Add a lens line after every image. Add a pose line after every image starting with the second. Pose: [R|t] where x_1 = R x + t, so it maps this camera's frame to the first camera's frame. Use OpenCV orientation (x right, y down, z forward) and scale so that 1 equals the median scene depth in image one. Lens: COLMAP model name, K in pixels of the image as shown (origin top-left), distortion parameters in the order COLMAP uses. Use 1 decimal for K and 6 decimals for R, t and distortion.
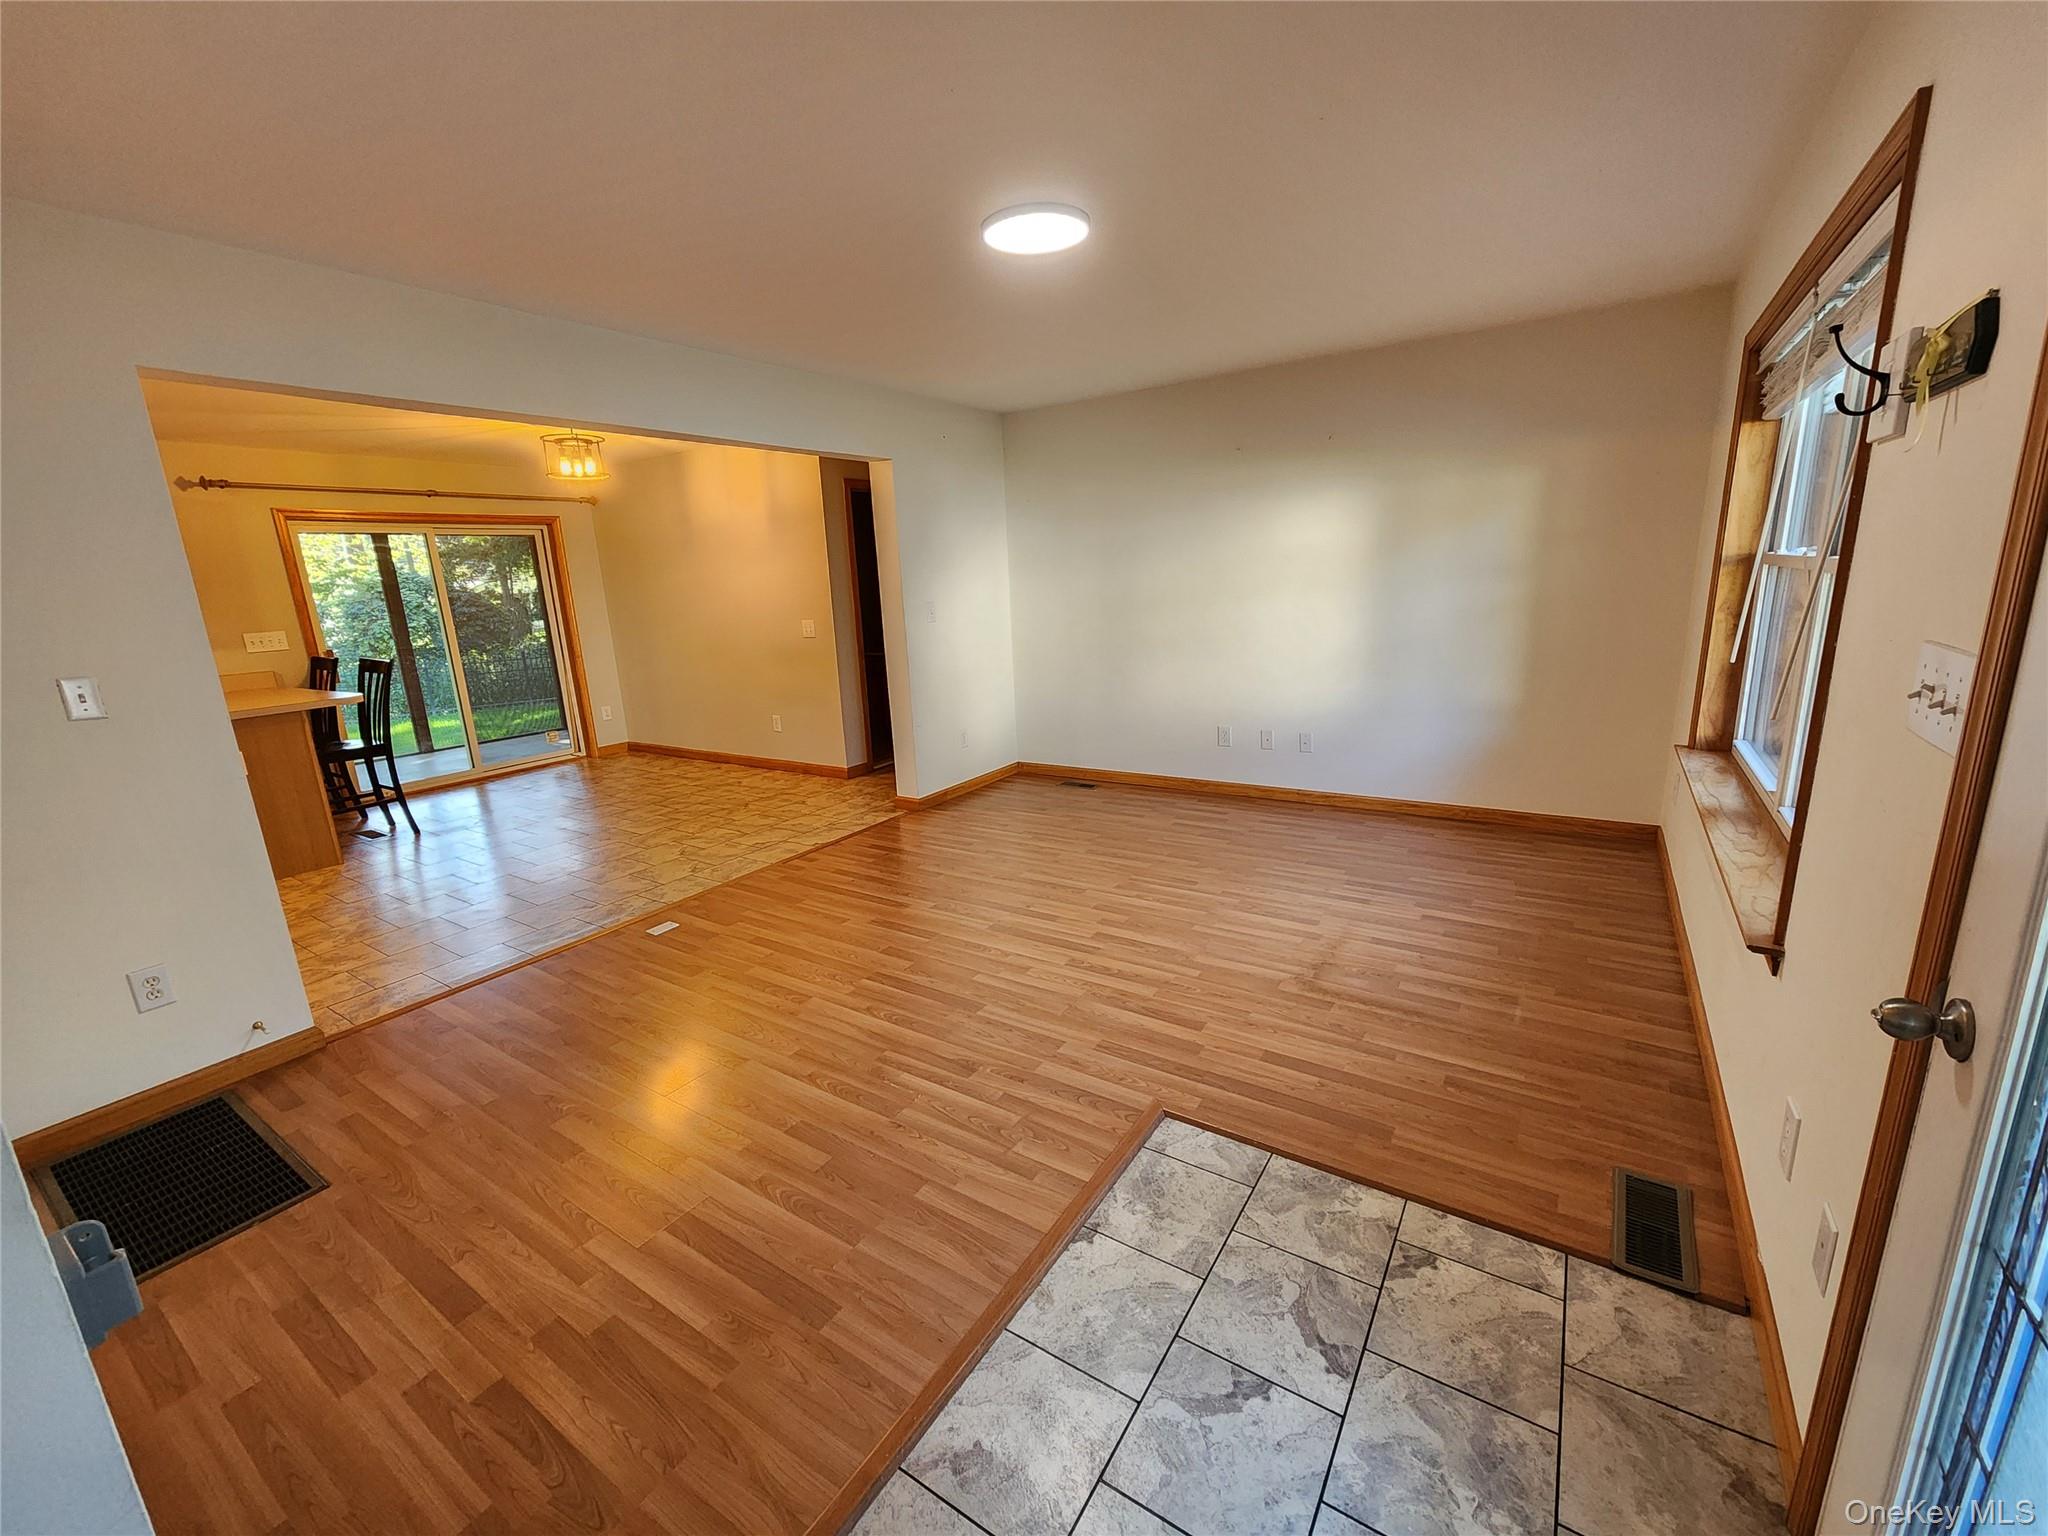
lens RADIAL K [[834.8, 0, 1022.3], [0, 834.8, 773.8], [0, 0, 1]] dist [0.000293, 0.000161]
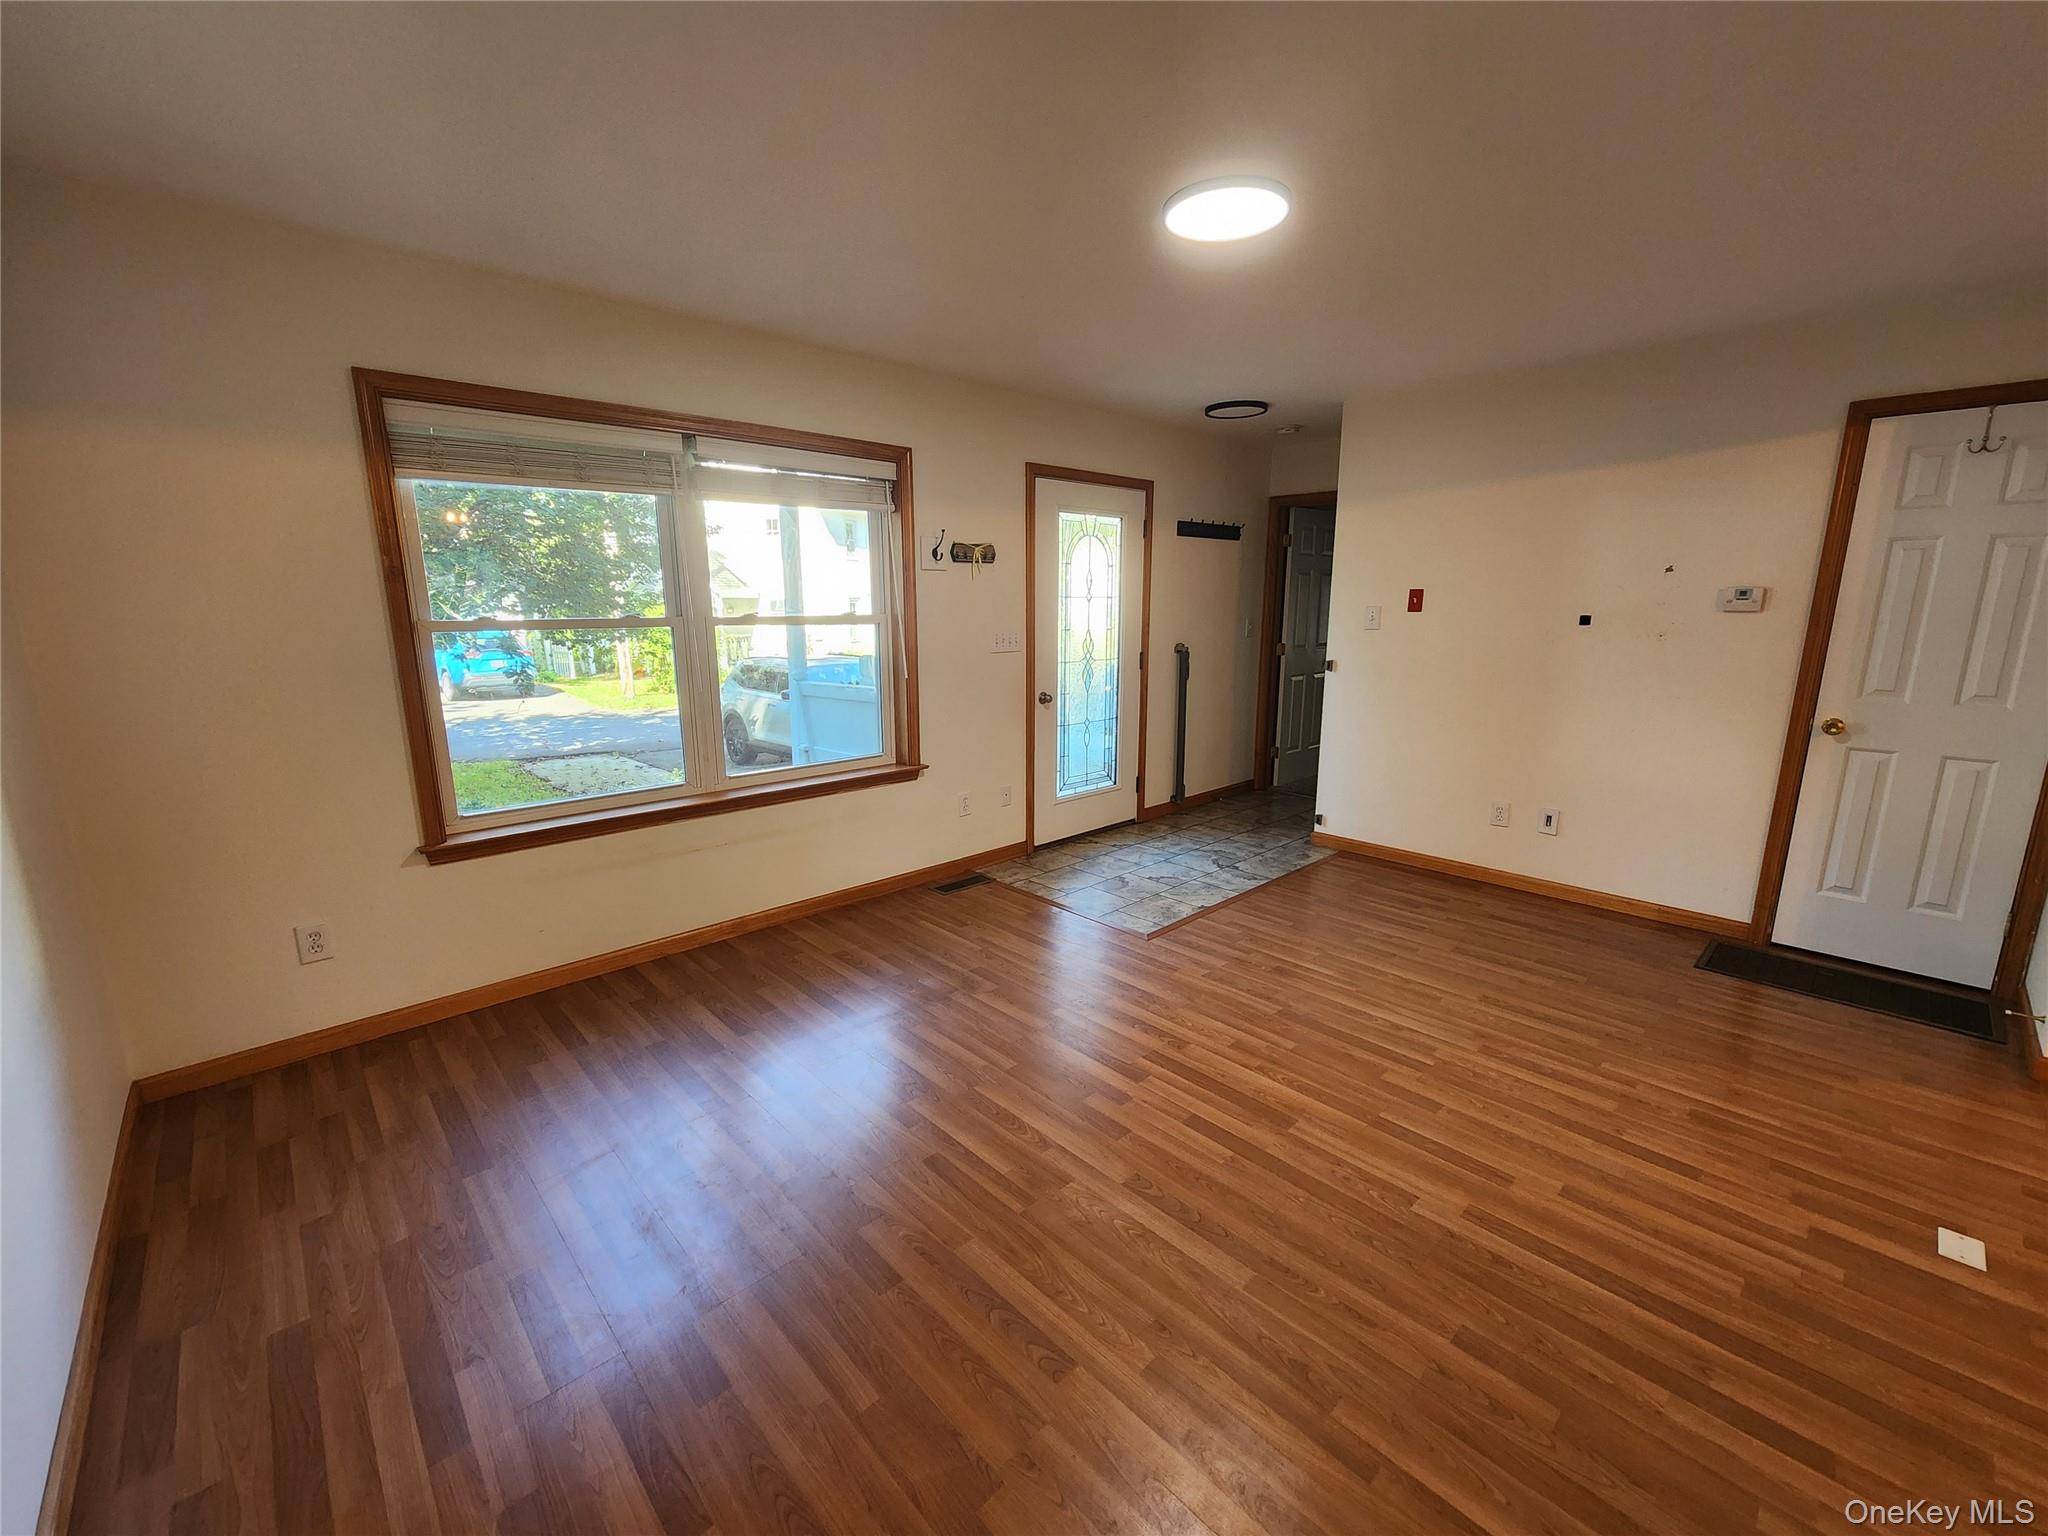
lens RADIAL K [[834.8, 0, 1021.6], [0, 834.8, 767.1], [0, 0, 1]] dist [0.000293, 0.000161]
pose [[-0.971571, 0.005086, 0.236696, 0.017239], [0.103446, 0.908402, 0.405098, -0.522258], [-0.212954, 0.418067, -0.883103, 2.140465]]
